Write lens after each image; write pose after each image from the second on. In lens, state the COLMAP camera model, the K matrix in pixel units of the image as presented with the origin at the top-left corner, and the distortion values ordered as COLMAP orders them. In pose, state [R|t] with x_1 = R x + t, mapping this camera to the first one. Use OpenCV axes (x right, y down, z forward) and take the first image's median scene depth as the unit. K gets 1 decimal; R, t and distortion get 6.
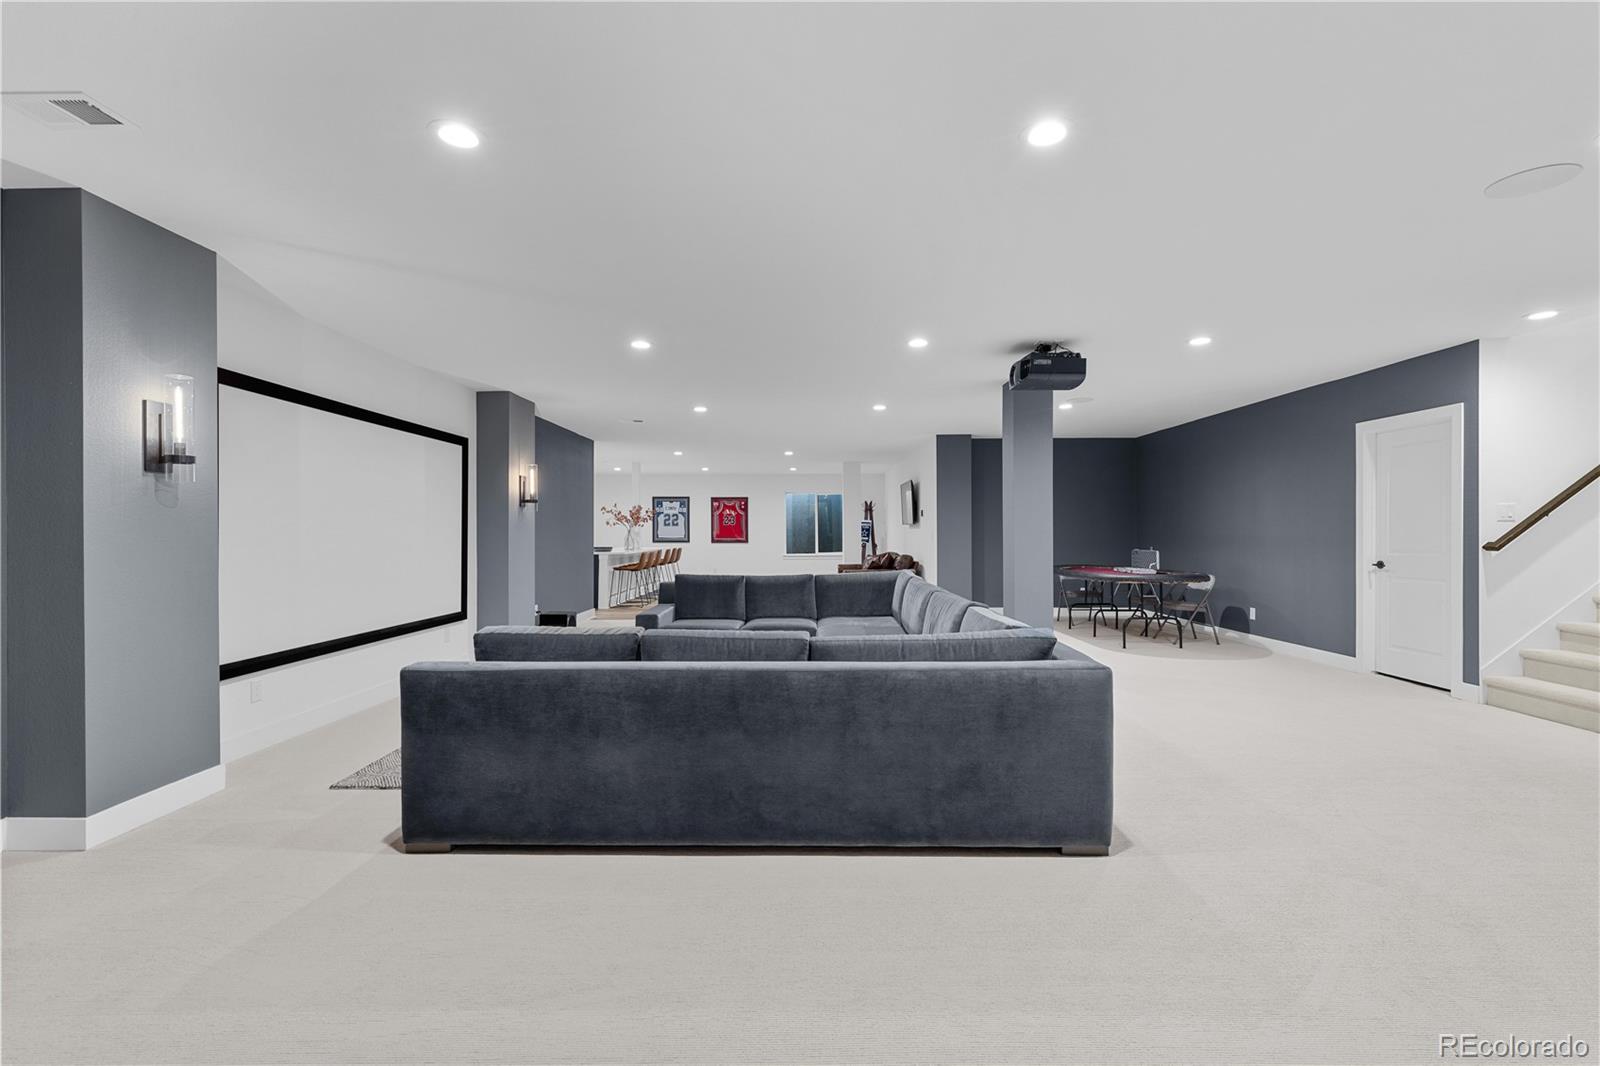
lens RADIAL K [[713.4, 0, 810.9], [0, 713.4, 531.3], [0, 0, 1]] dist [0.001985, -0.000452]
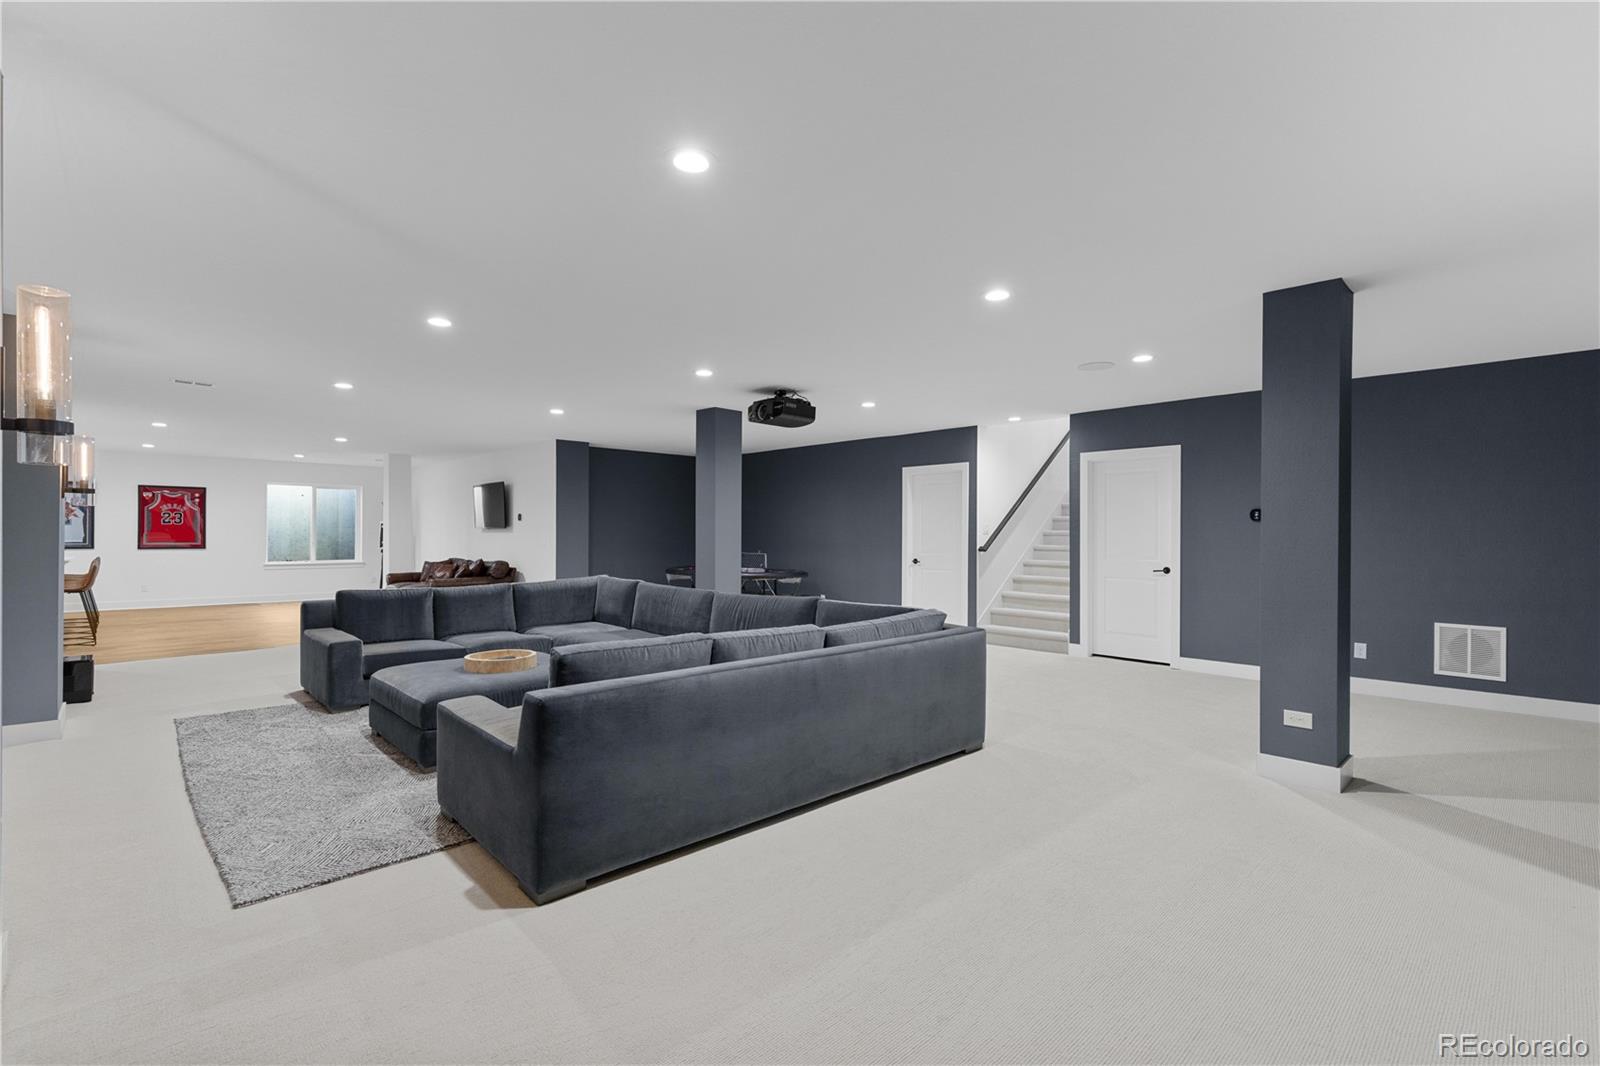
lens RADIAL K [[713.4, 0, 816.7], [0, 713.4, 534.4], [0, 0, 1]] dist [0.001985, -0.000452]
pose [[0.717238, 0.006418, 0.696799, -0.361842], [-0.007382, 0.999971, -0.001613, -0.005683], [-0.696790, -0.003987, 0.717264, 0.046003]]
